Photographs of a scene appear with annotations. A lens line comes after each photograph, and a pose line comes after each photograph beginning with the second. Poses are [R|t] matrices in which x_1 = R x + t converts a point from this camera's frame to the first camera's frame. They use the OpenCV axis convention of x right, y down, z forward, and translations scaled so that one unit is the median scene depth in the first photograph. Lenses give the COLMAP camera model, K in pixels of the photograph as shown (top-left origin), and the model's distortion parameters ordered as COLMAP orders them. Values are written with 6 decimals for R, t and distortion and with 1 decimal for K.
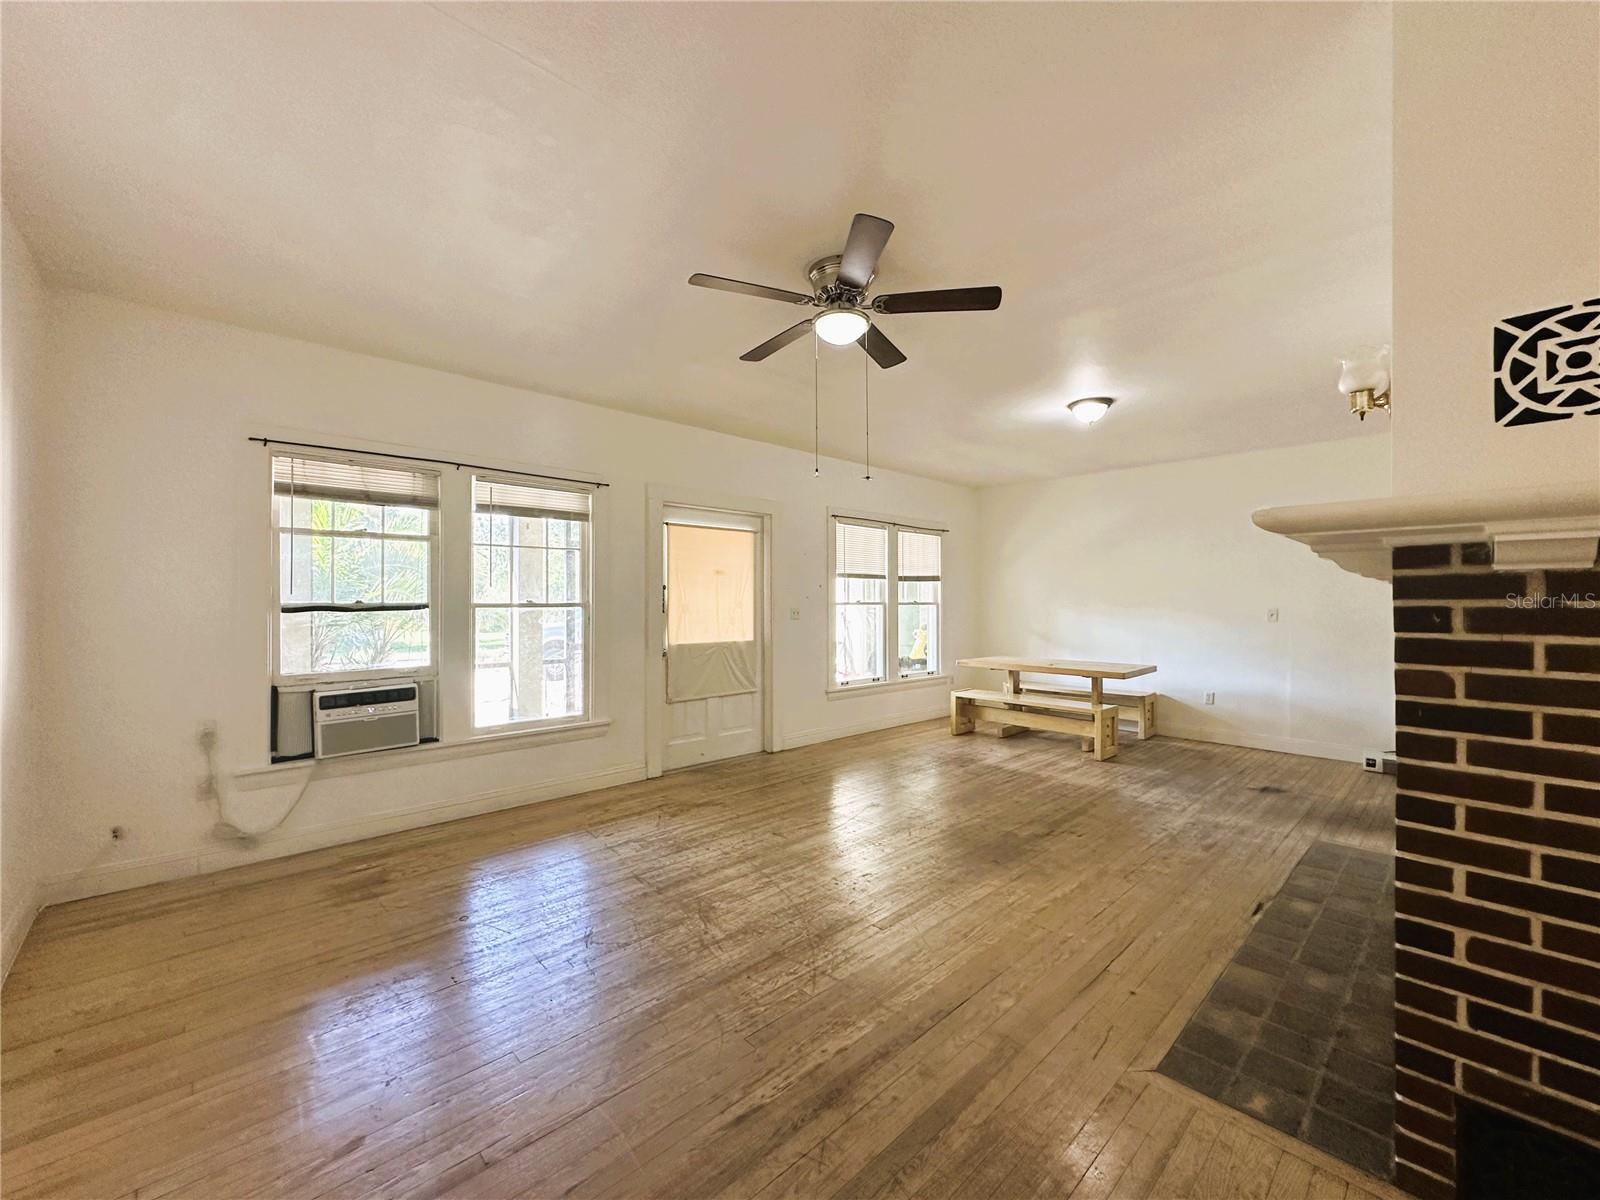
lens RADIAL K [[647.9, 0, 800.0], [0, 647.9, 600.0], [0, 0, 1]] dist [0.000176, 0.000020]
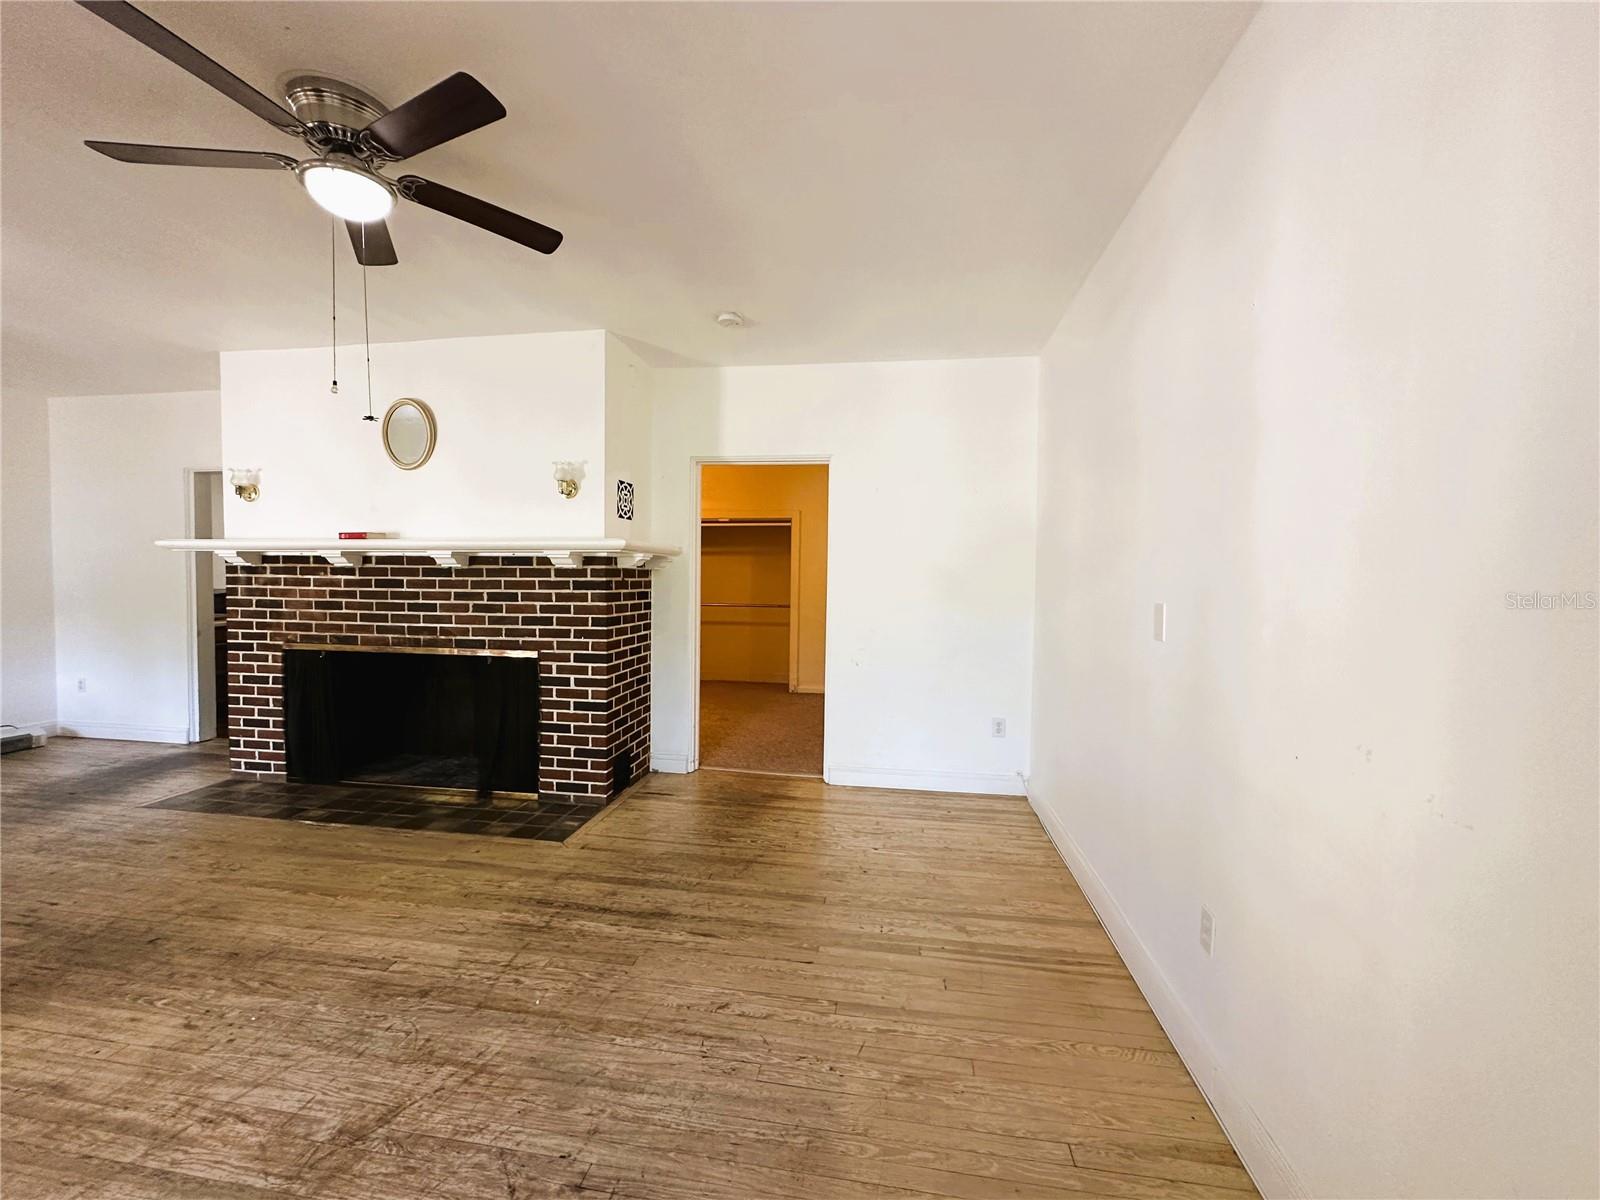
lens RADIAL K [[647.9, 0, 800.0], [0, 647.9, 600.0], [0, 0, 1]] dist [0.000176, 0.000020]
pose [[-0.621495, -0.036569, 0.782564, -0.908742], [-0.015303, 0.999286, 0.034544, -0.007308], [-0.783269, 0.009493, -0.621611, 1.175065]]
